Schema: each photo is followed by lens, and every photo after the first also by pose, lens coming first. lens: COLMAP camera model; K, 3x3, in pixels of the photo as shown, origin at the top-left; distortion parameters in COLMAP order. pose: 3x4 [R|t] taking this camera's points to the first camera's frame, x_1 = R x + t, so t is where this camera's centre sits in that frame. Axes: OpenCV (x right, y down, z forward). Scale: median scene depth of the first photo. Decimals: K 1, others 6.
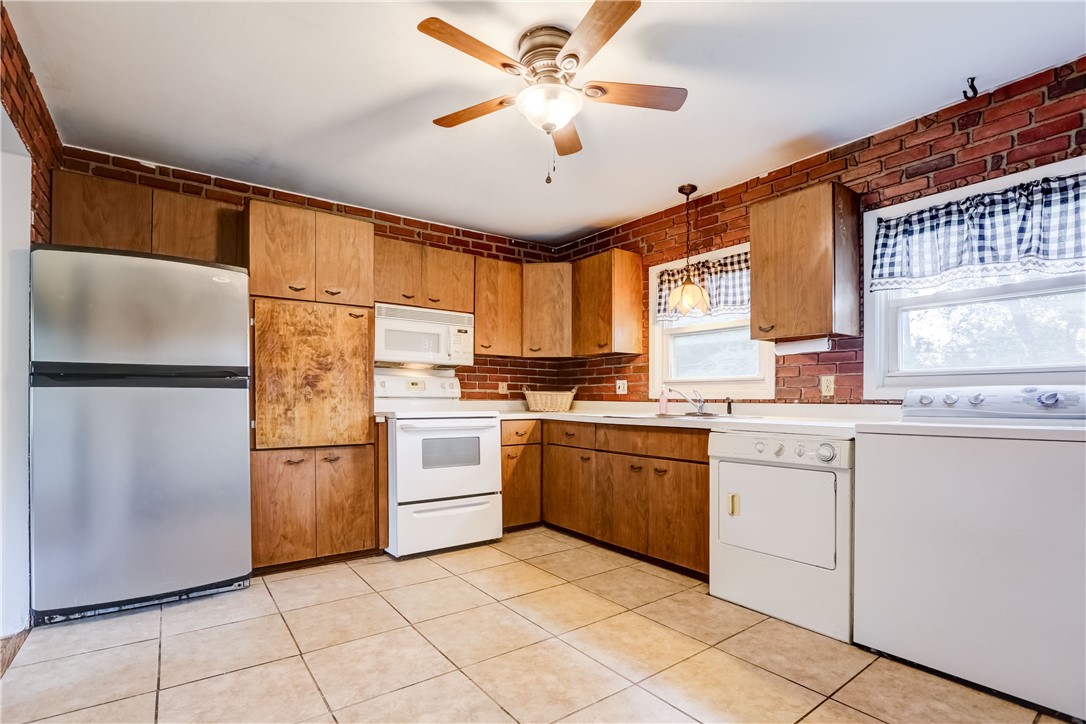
lens RADIAL K [[524.8, 0, 535.7], [0, 524.8, 396.8], [0, 0, 1]] dist [-0.074131, 0.030683]
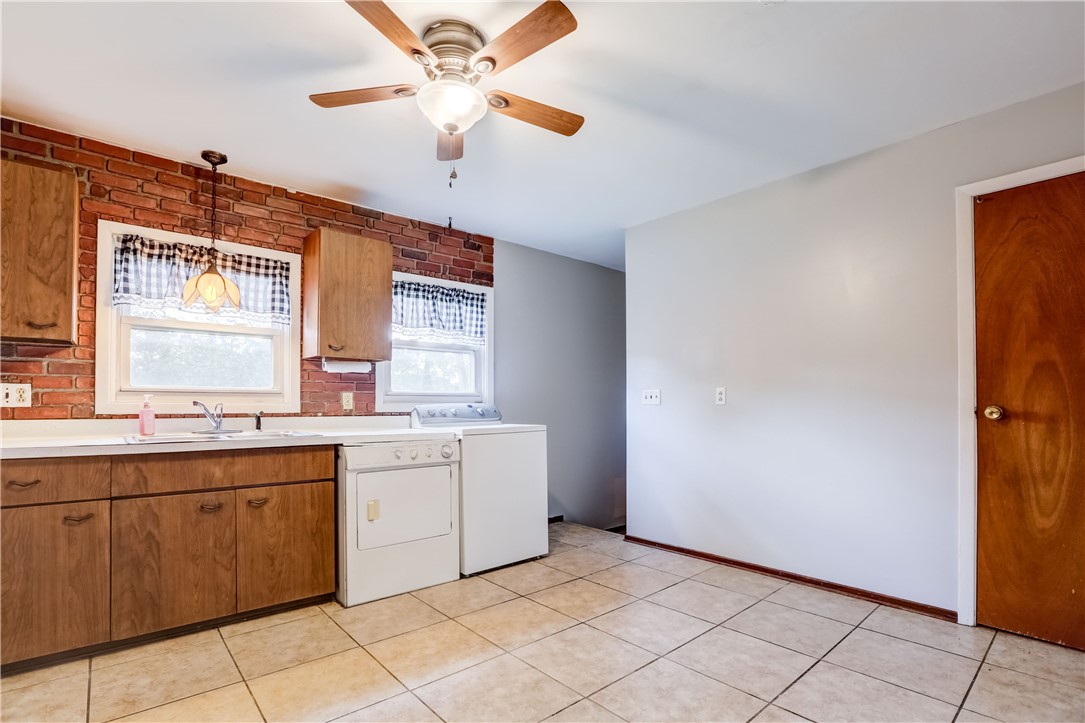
lens RADIAL K [[524.3, 0, 535.2], [0, 524.3, 396.2], [0, 0, 1]] dist [-0.074131, 0.030683]
pose [[-0.109271, 0.013429, 0.993921, -0.629618], [-0.002570, 0.999902, -0.013793, -0.015602], [-0.994009, -0.004061, -0.109226, 0.659255]]
